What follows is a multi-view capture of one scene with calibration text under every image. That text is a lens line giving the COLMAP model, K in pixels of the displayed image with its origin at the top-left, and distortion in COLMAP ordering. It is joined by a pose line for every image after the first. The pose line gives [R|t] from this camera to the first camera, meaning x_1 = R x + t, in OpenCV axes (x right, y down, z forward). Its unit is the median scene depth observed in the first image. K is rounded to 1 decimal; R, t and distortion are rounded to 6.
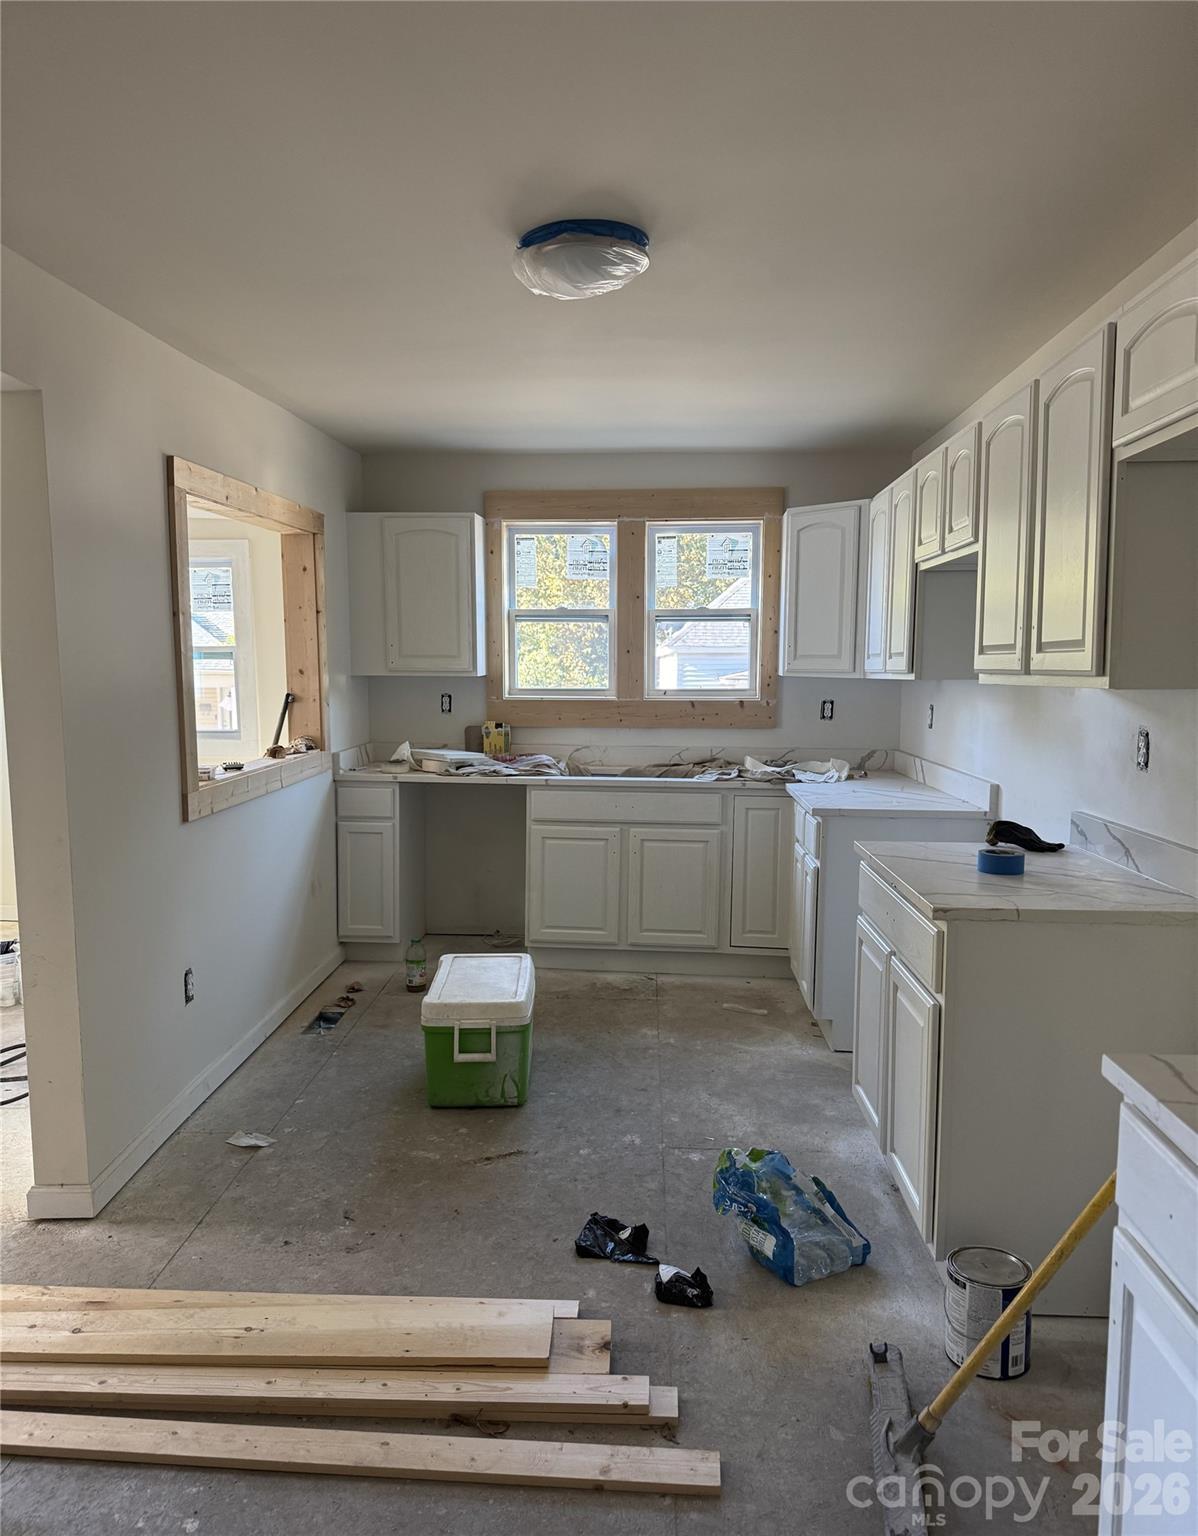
lens RADIAL K [[1145.5, 0, 602.0], [0, 1145.5, 785.6], [0, 0, 1]] dist [0.178343, -0.369331]
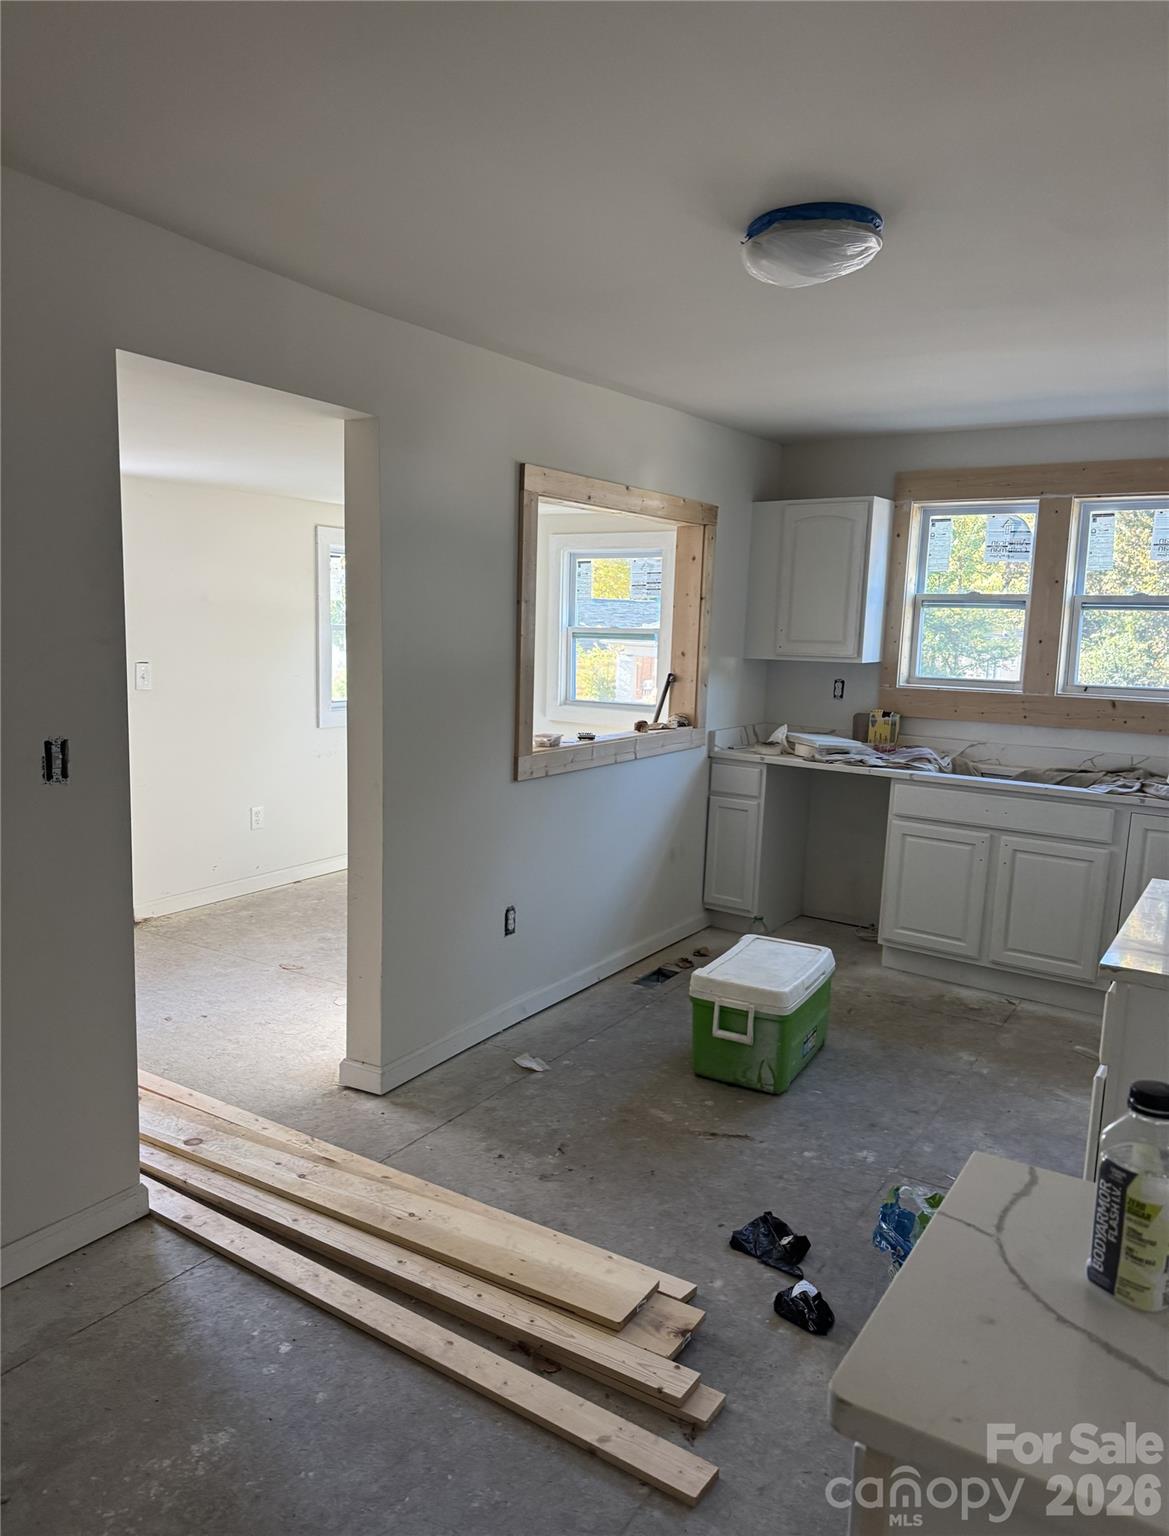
lens RADIAL K [[1115.2, 0, 560.5], [0, 1115.2, 774.1], [0, 0, 1]] dist [0.172804, -0.333836]
pose [[0.858338, 0.092386, -0.504699, 0.174933], [-0.086283, 0.995638, 0.035512, -0.013483], [0.505778, 0.013066, 0.862565, 0.042461]]
